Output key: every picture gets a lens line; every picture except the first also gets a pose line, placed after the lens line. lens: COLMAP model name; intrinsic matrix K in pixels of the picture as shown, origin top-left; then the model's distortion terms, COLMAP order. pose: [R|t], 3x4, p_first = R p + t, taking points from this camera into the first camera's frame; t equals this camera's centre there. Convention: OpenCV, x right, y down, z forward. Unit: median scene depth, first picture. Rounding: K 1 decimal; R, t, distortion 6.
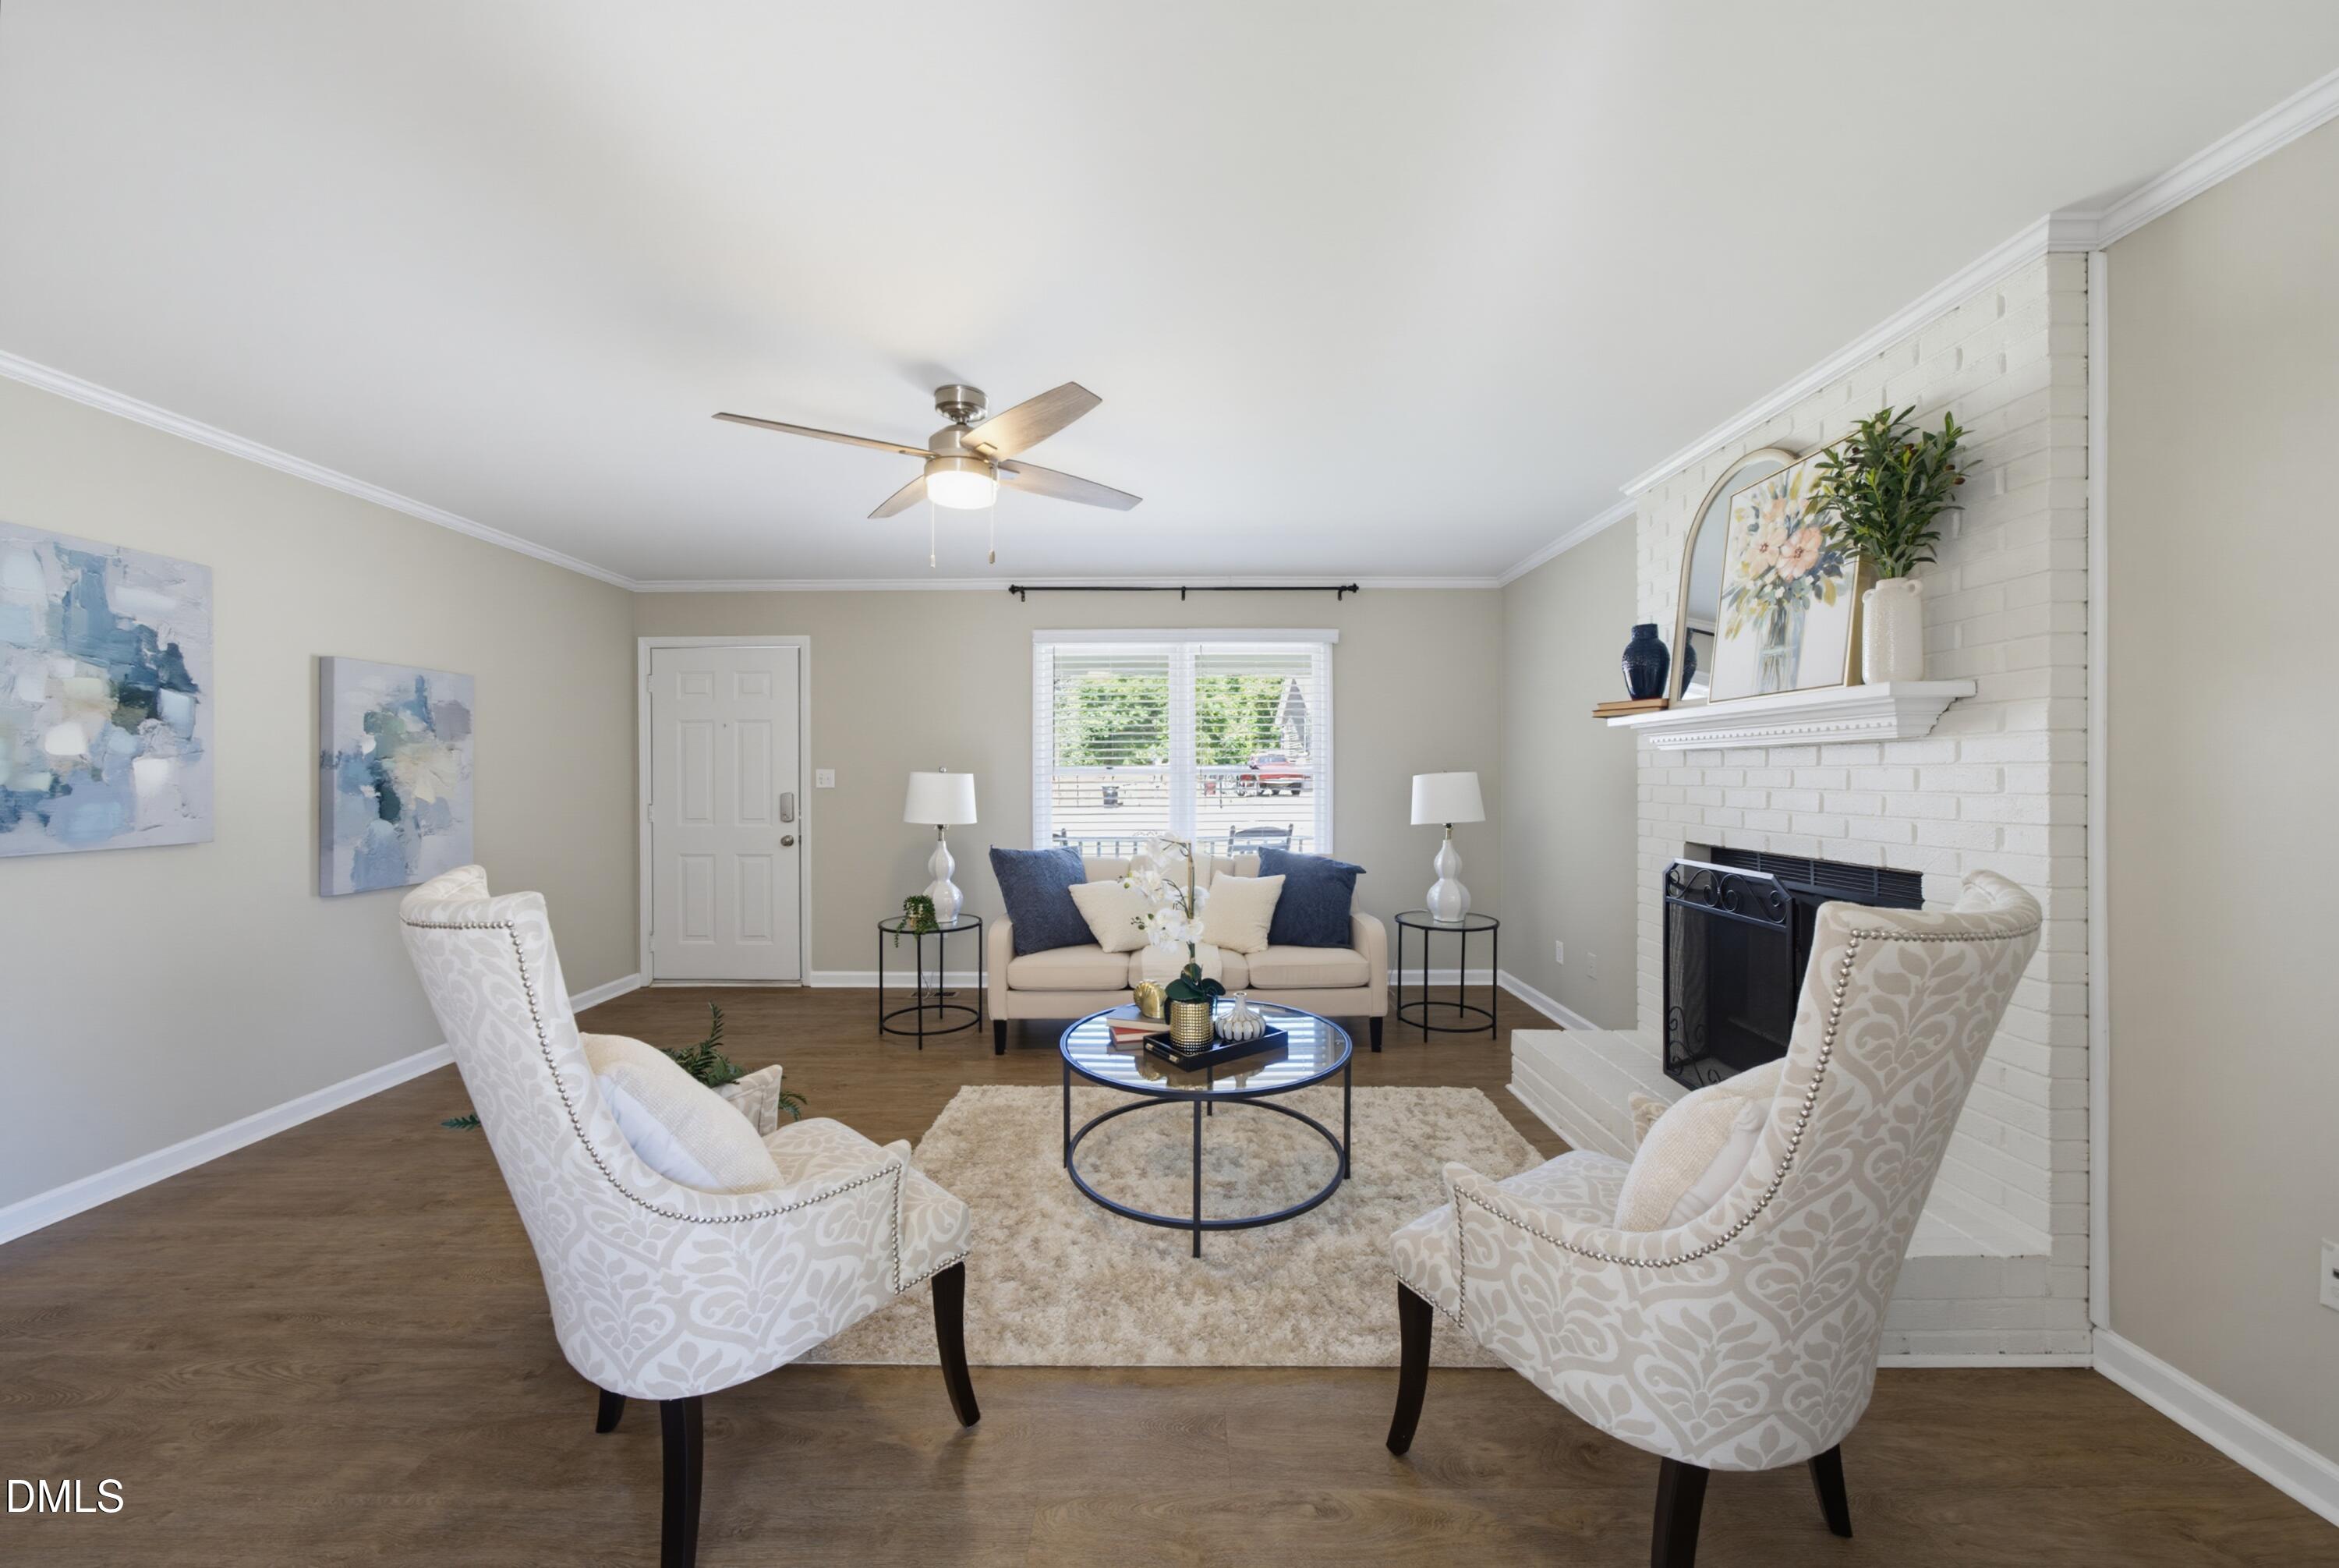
lens RADIAL K [[814.5, 0, 1172.3], [0, 814.5, 776.7], [0, 0, 1]] dist [0.000115, 0.000049]
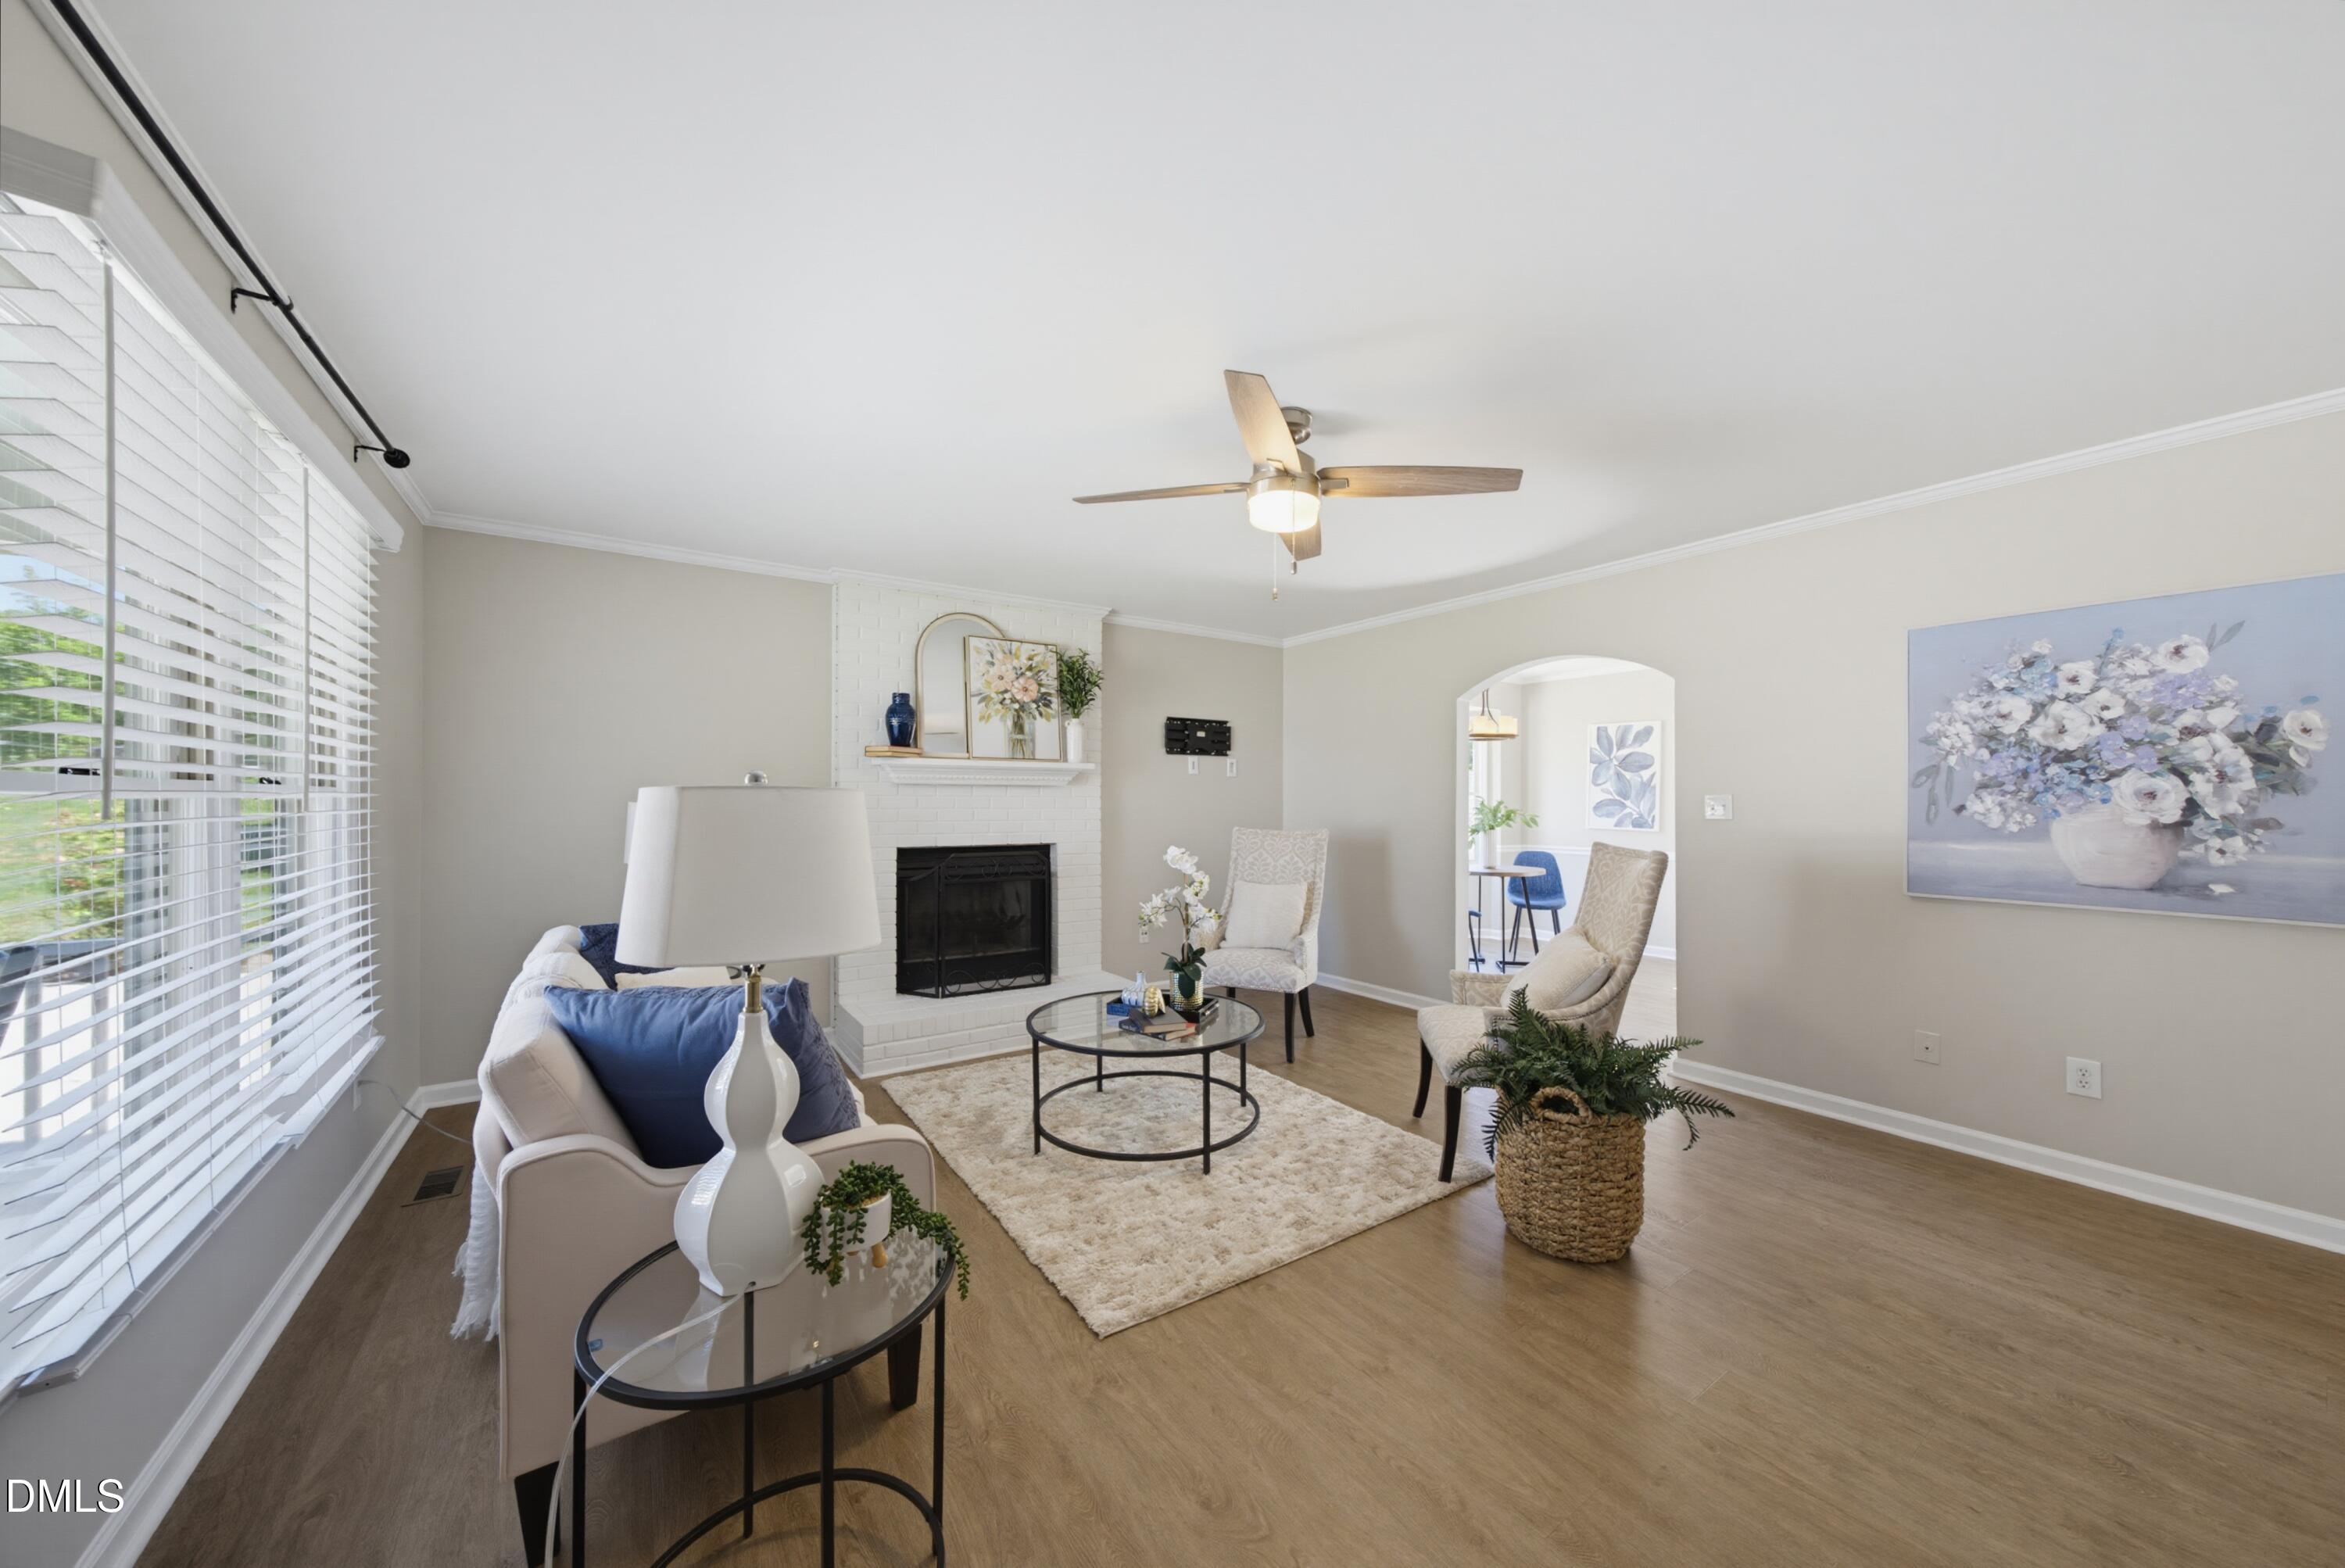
lens RADIAL K [[816.6, 0, 1181.7], [0, 816.6, 791.4], [0, 0, 1]] dist [0.000115, 0.000049]
pose [[-0.567222, -0.001830, 0.823563, -1.055797], [0.001556, 0.999993, 0.003294, -0.032173], [-0.823564, 0.003150, -0.567215, 1.773778]]
